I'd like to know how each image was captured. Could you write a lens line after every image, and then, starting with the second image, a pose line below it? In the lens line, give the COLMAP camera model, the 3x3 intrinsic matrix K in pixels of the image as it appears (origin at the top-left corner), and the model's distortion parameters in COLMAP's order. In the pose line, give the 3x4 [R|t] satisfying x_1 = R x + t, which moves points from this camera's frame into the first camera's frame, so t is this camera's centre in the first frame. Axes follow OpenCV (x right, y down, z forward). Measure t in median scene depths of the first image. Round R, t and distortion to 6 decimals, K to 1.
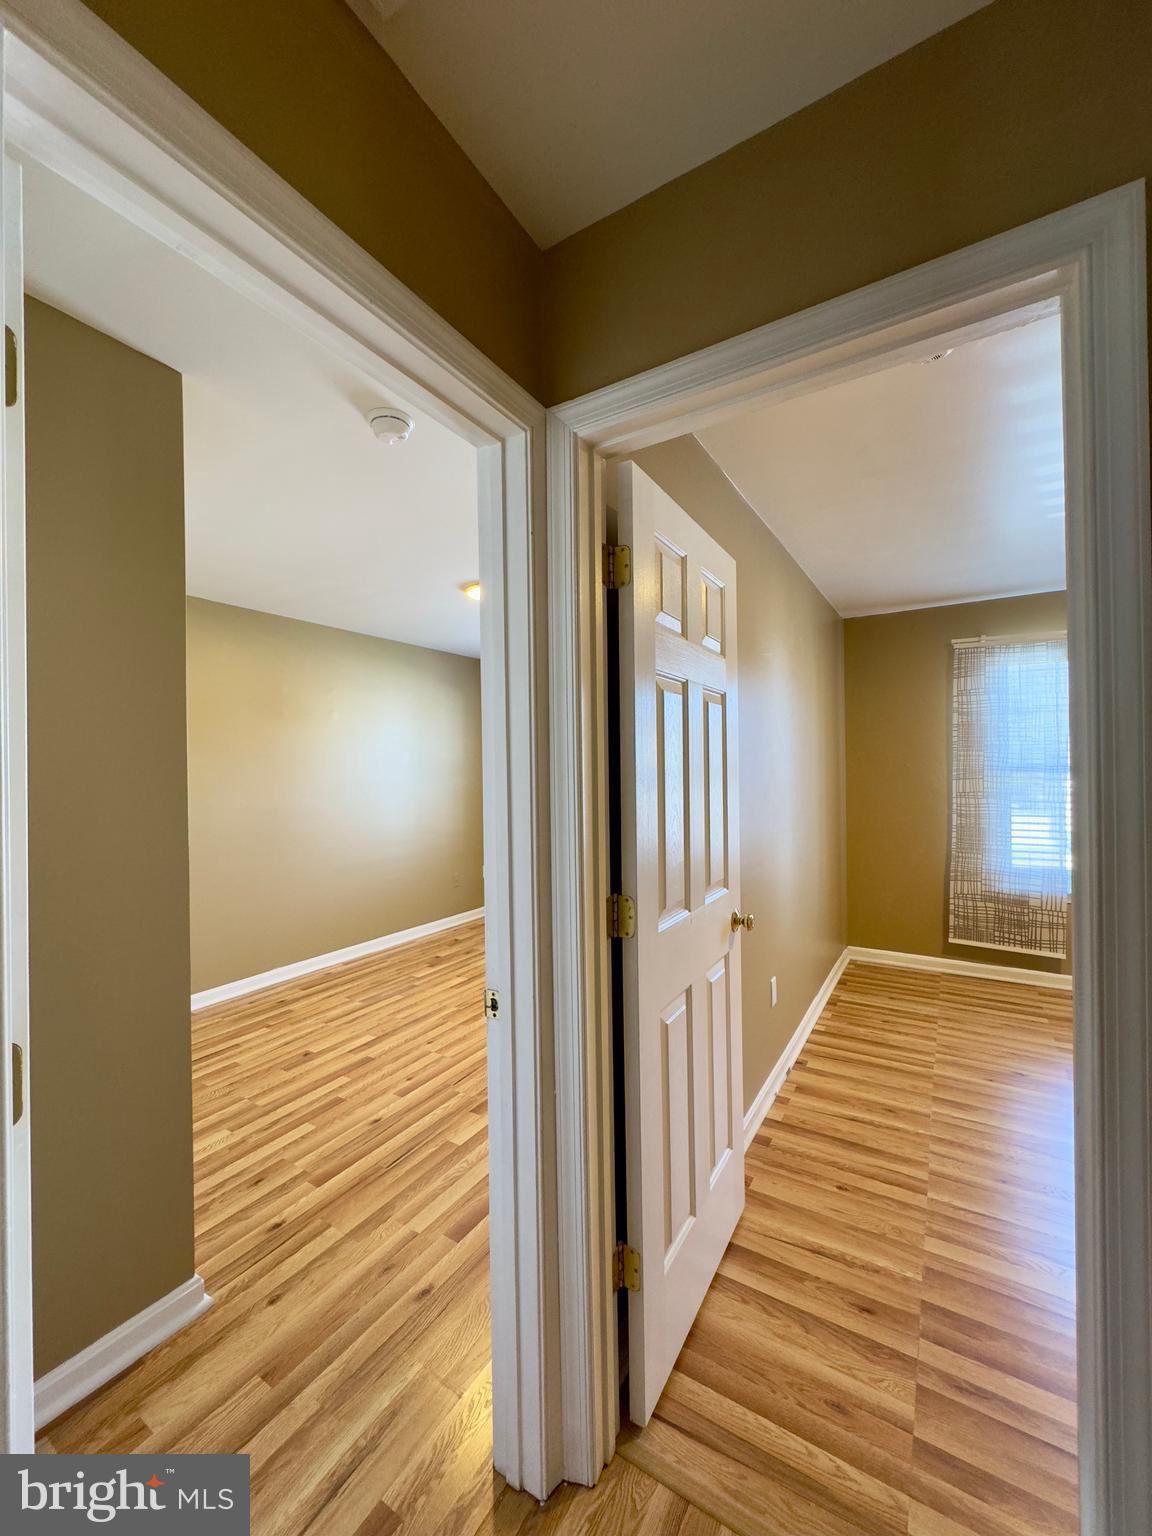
lens RADIAL K [[611.5, 0, 575.8], [0, 611.5, 763.0], [0, 0, 1]] dist [-0.003623, -0.000048]
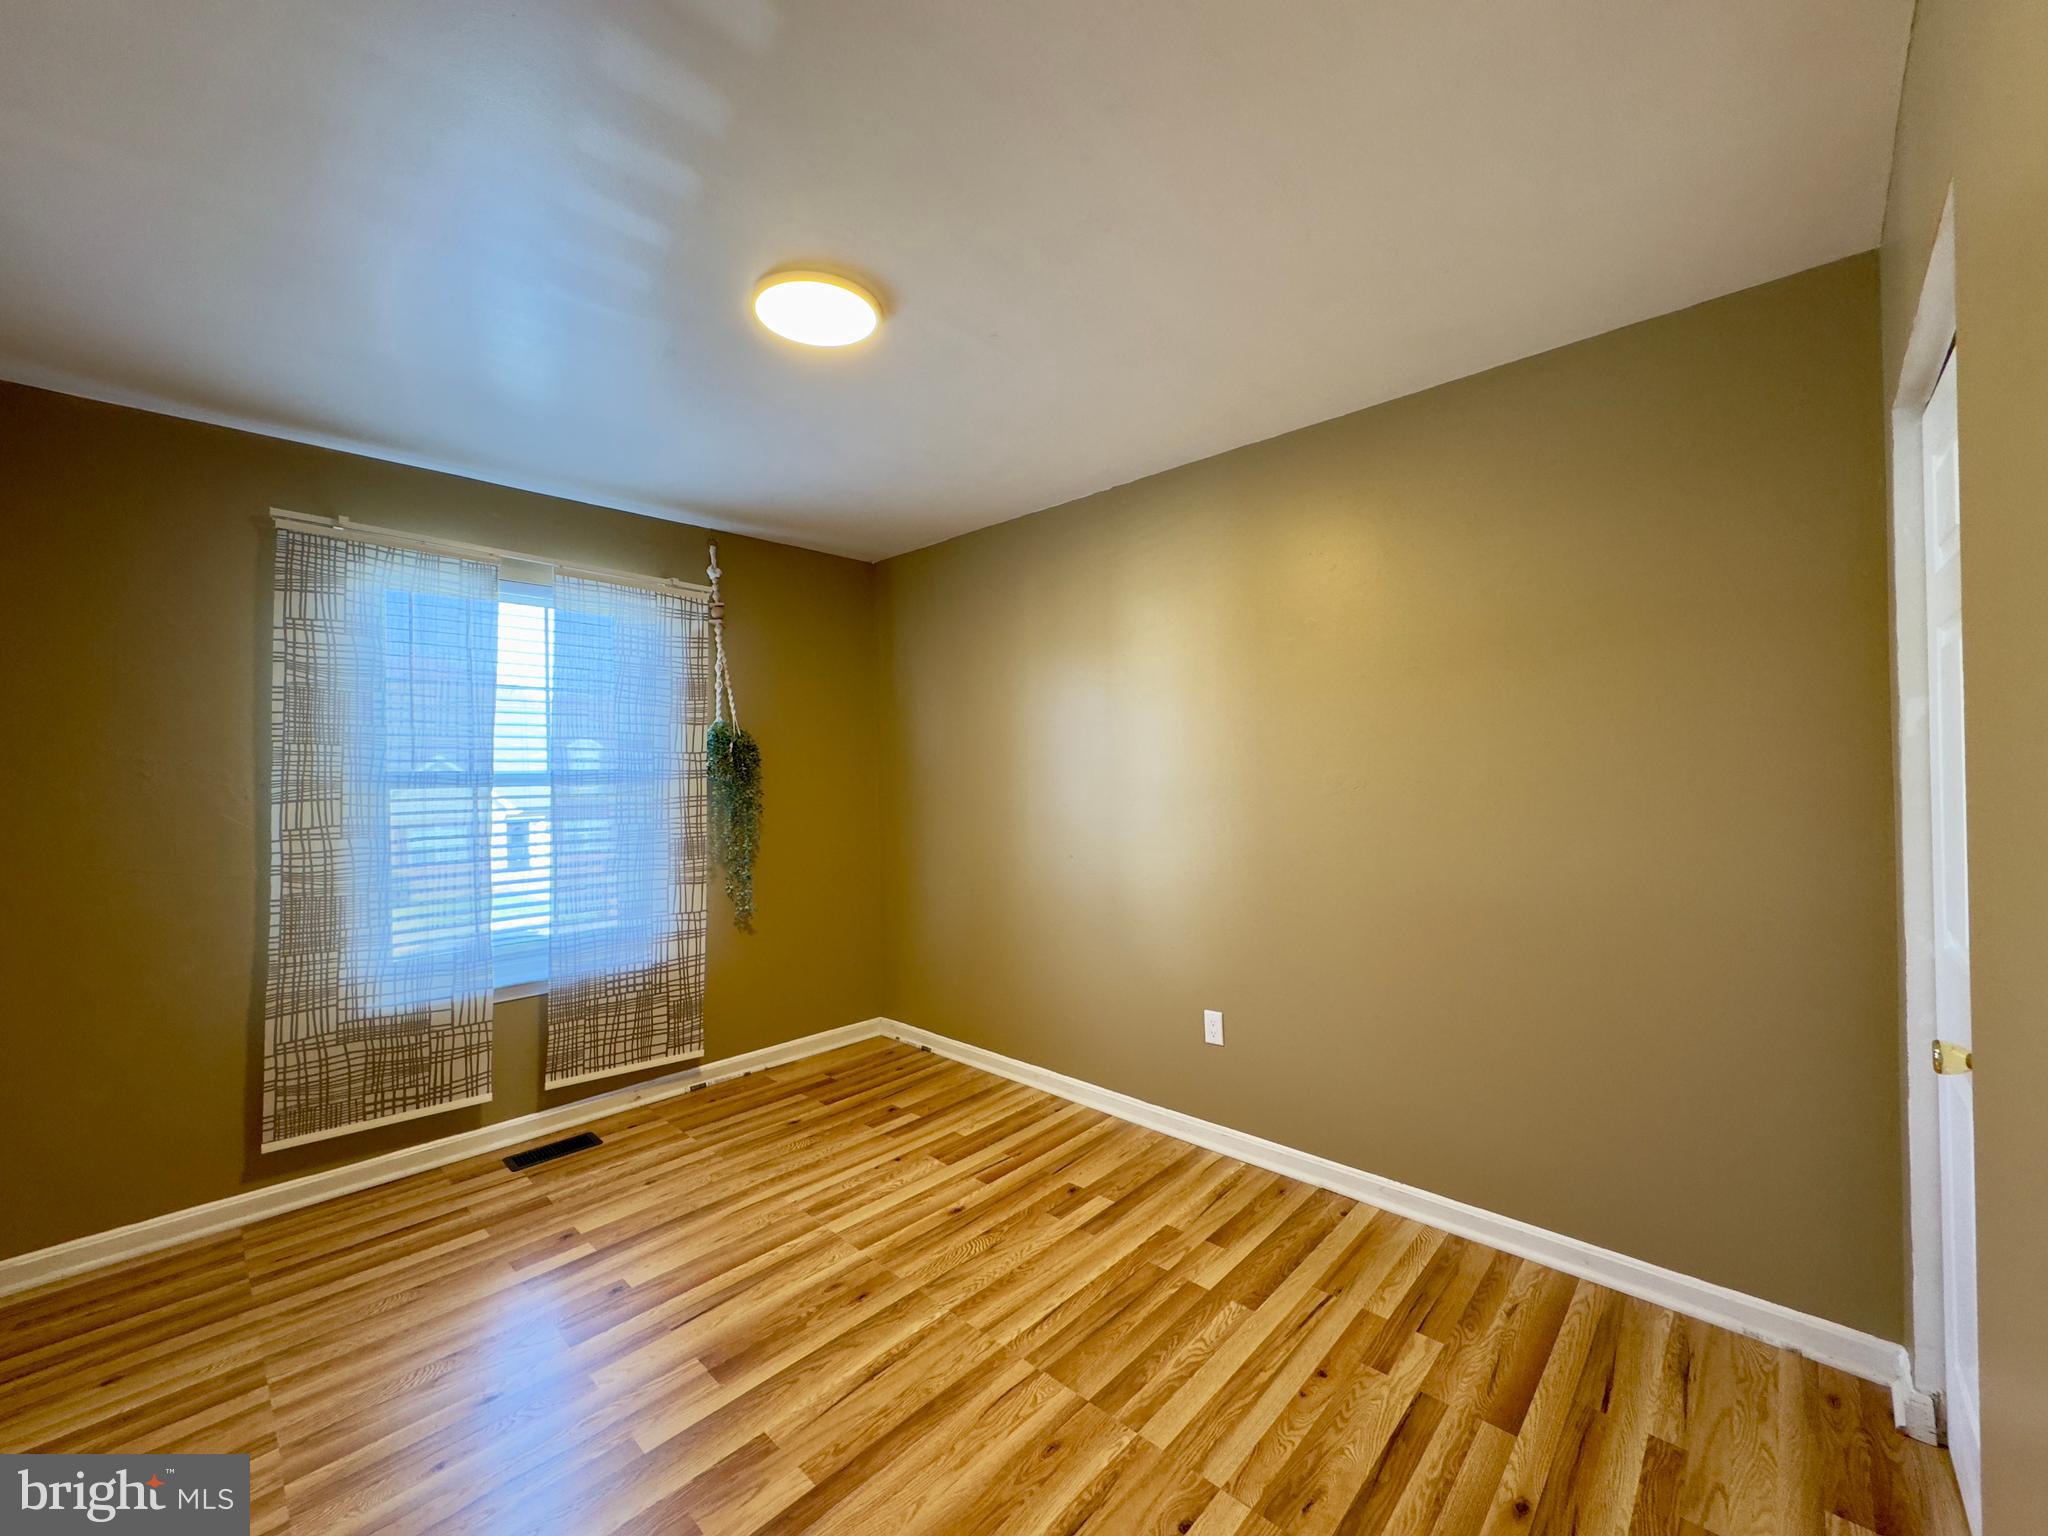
lens RADIAL K [[815.4, 0, 1025.2], [0, 815.4, 768.2], [0, 0, 1]] dist [-0.003623, -0.000048]
pose [[0.193649, 0.007357, 0.981043, 0.117844], [-0.004538, 0.999968, -0.006604, 0.001651], [-0.981060, -0.003173, 0.193677, 0.317872]]
